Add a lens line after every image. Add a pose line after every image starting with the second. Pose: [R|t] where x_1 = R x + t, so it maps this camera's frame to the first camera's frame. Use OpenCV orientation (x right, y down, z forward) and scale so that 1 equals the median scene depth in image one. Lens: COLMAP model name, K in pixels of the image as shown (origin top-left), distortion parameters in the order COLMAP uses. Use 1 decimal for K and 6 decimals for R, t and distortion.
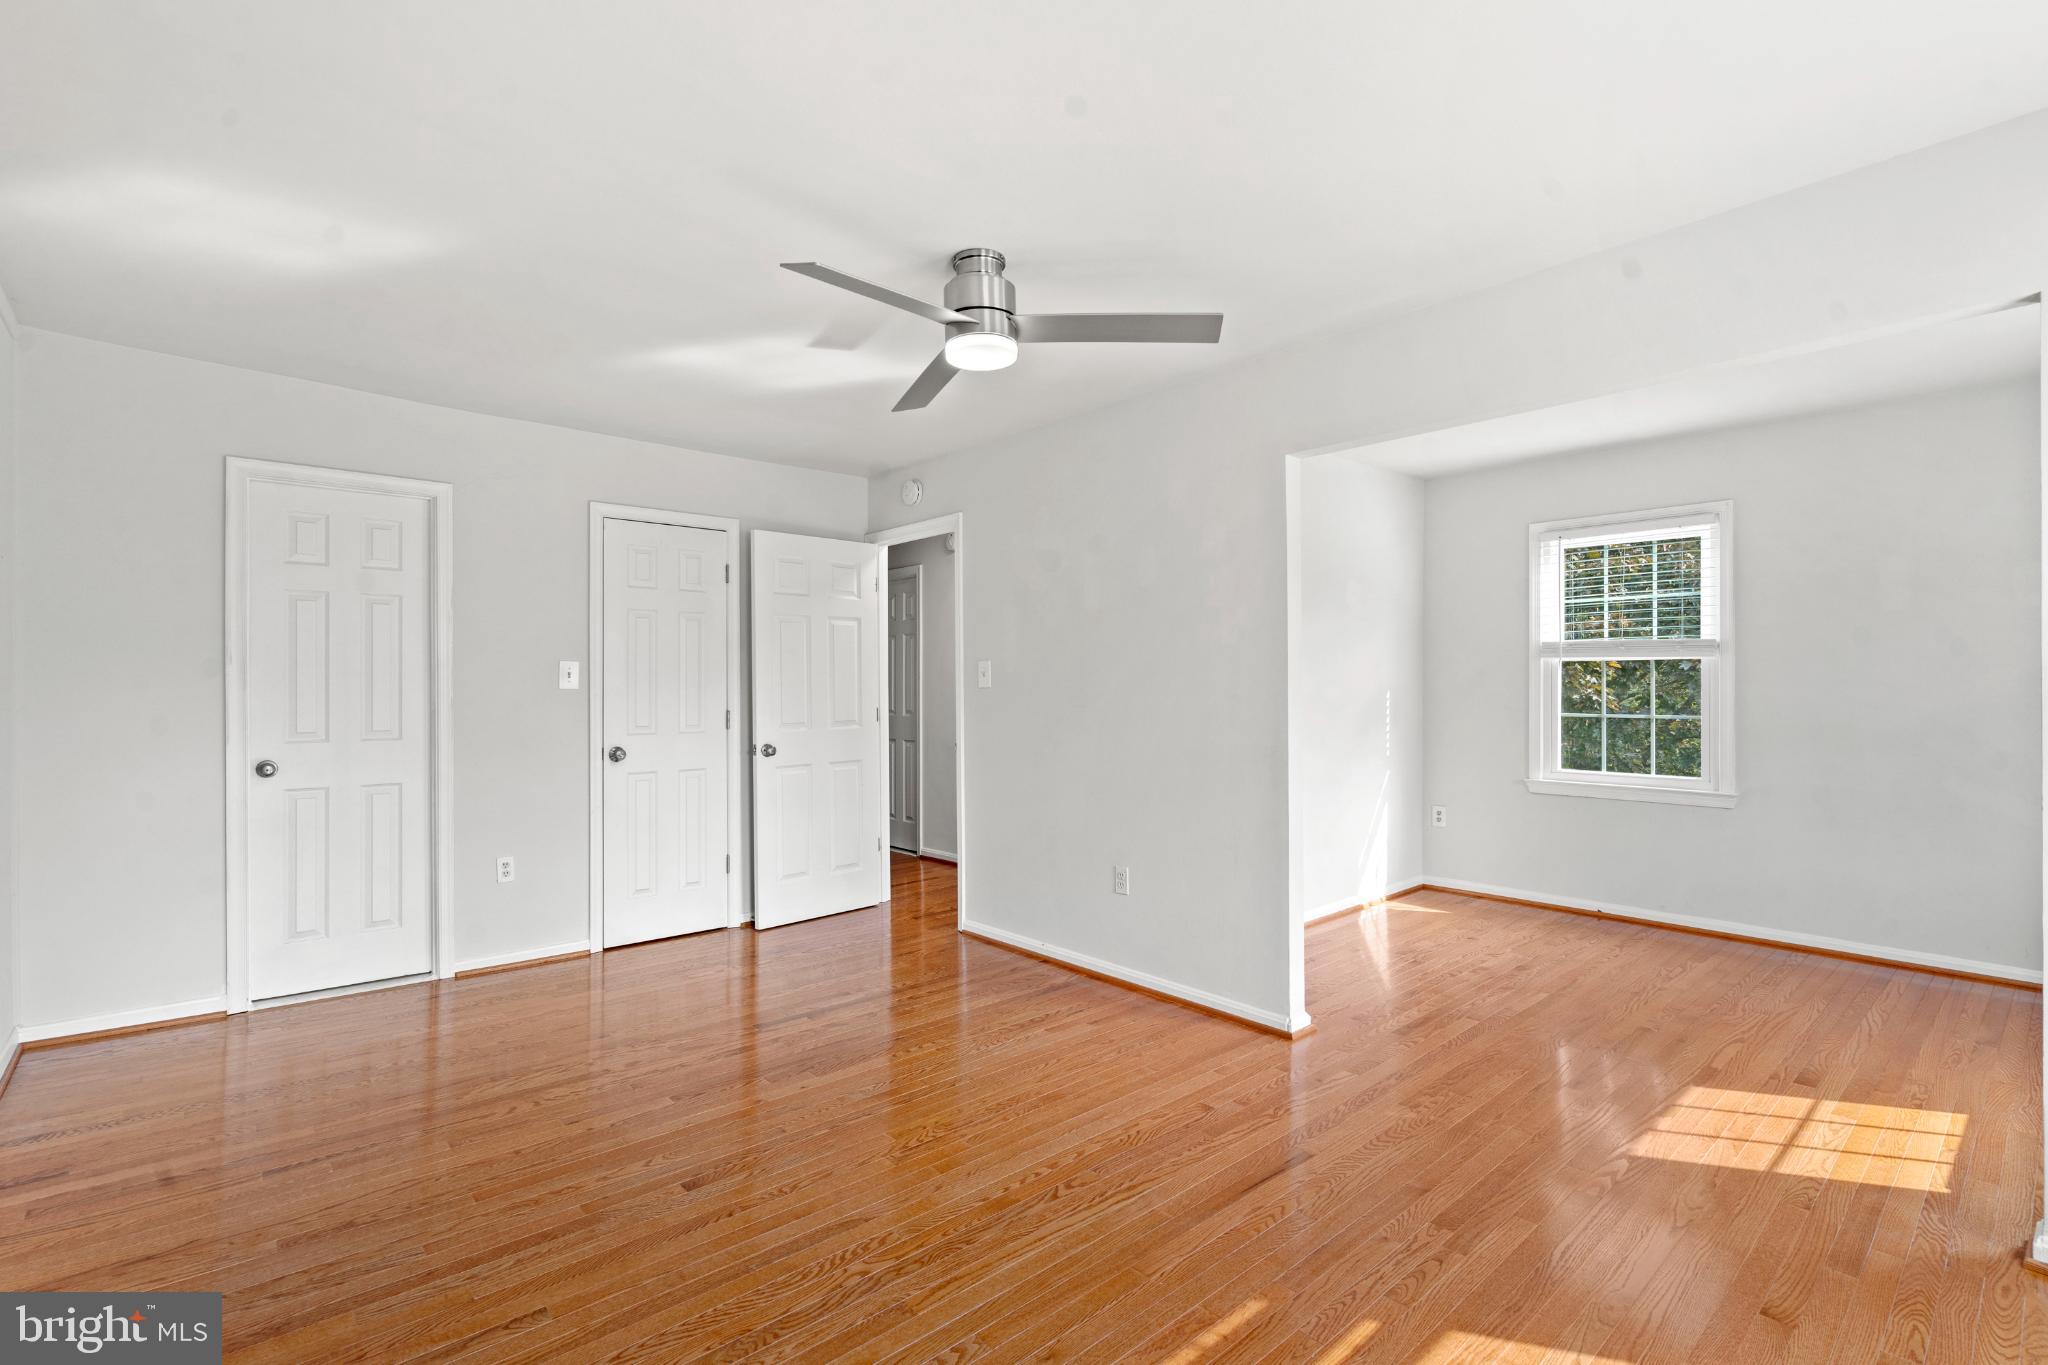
lens RADIAL K [[932.6, 0, 1020.7], [0, 932.6, 683.5], [0, 0, 1]] dist [-0.009816, 0.002477]
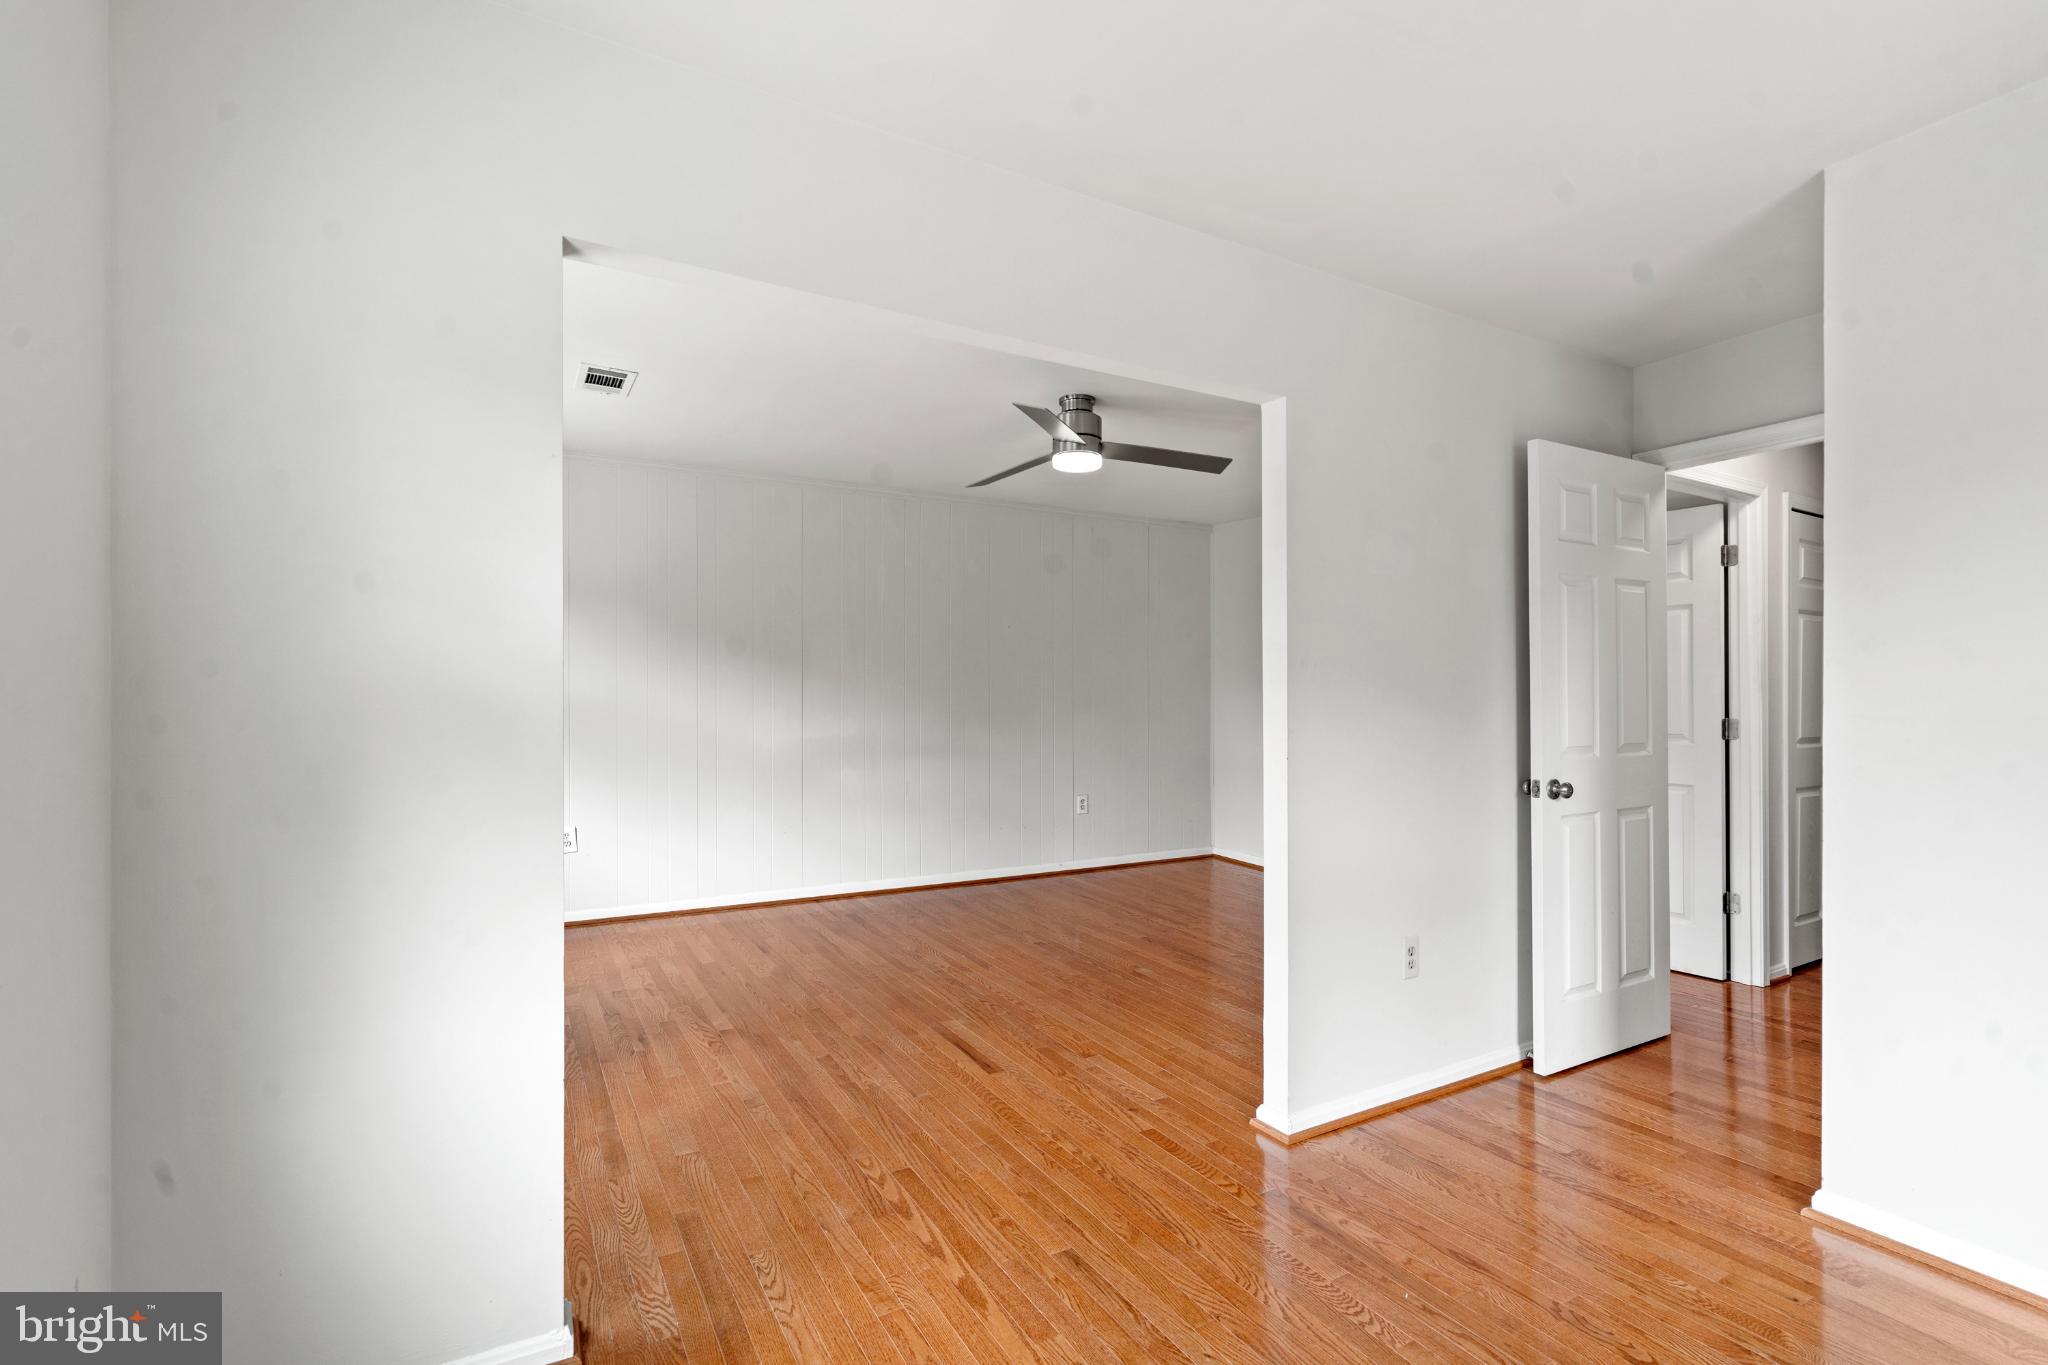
lens RADIAL K [[932.6, 0, 1025.2], [0, 932.6, 686.7], [0, 0, 1]] dist [-0.009816, 0.002477]
pose [[-0.199549, -0.005055, -0.979875, 1.066501], [0.000809, 0.999986, -0.005323, 0.003933], [0.979888, -0.001855, -0.199542, 0.914362]]
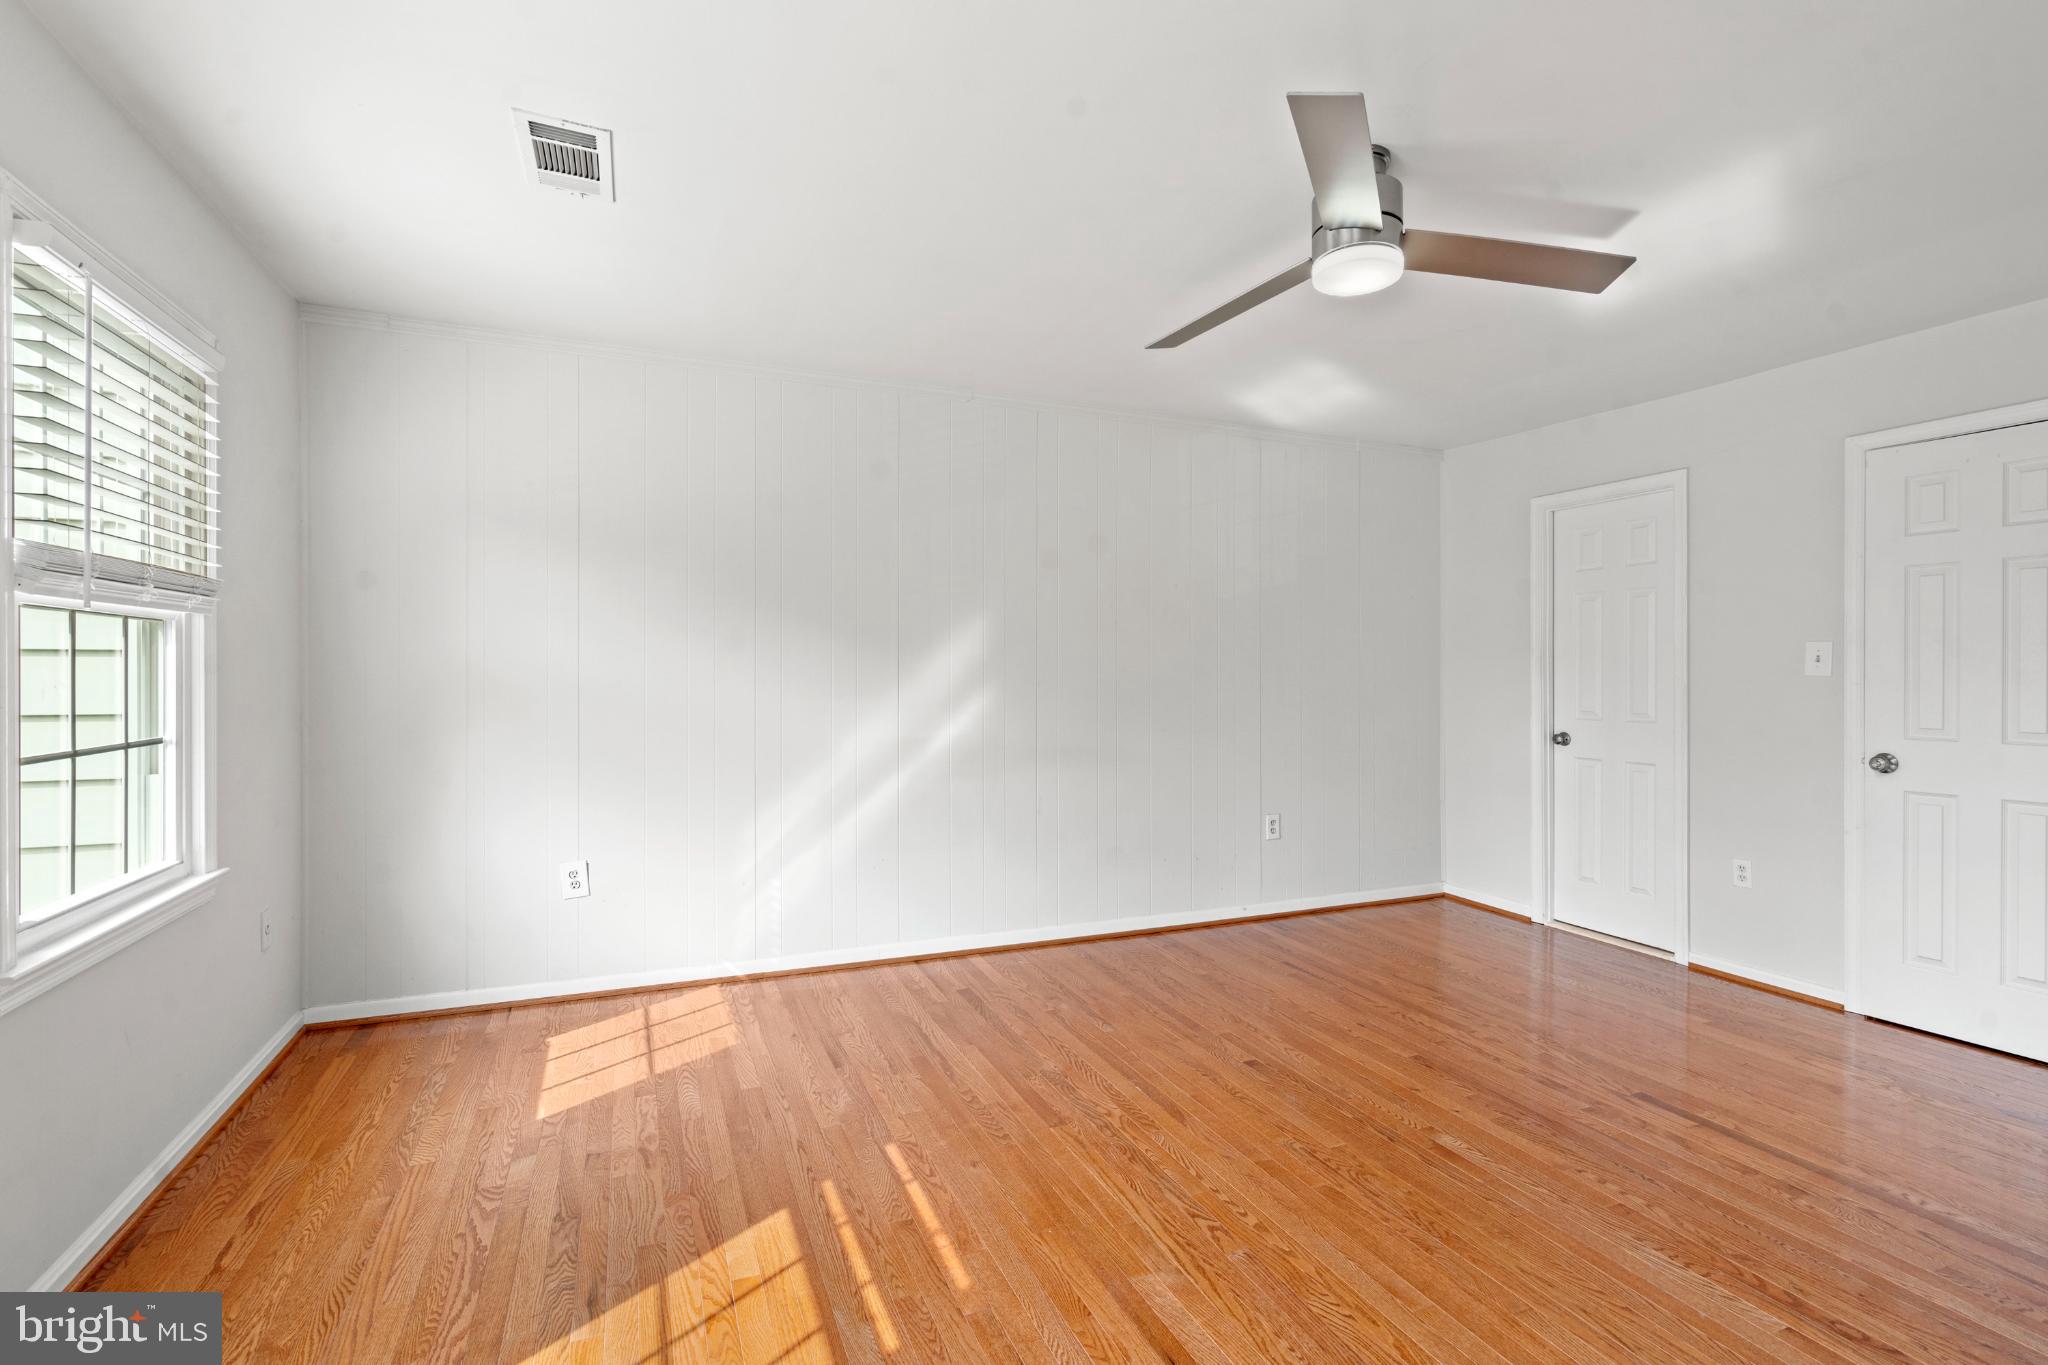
lens RADIAL K [[932.6, 0, 1024.4], [0, 932.6, 674.1], [0, 0, 1]] dist [-0.009816, 0.002477]
pose [[-0.311930, -0.000287, -0.950105, 0.637654], [0.000486, 1.000000, -0.000462, 0.005320], [0.950105, -0.000606, -0.311930, 0.736666]]
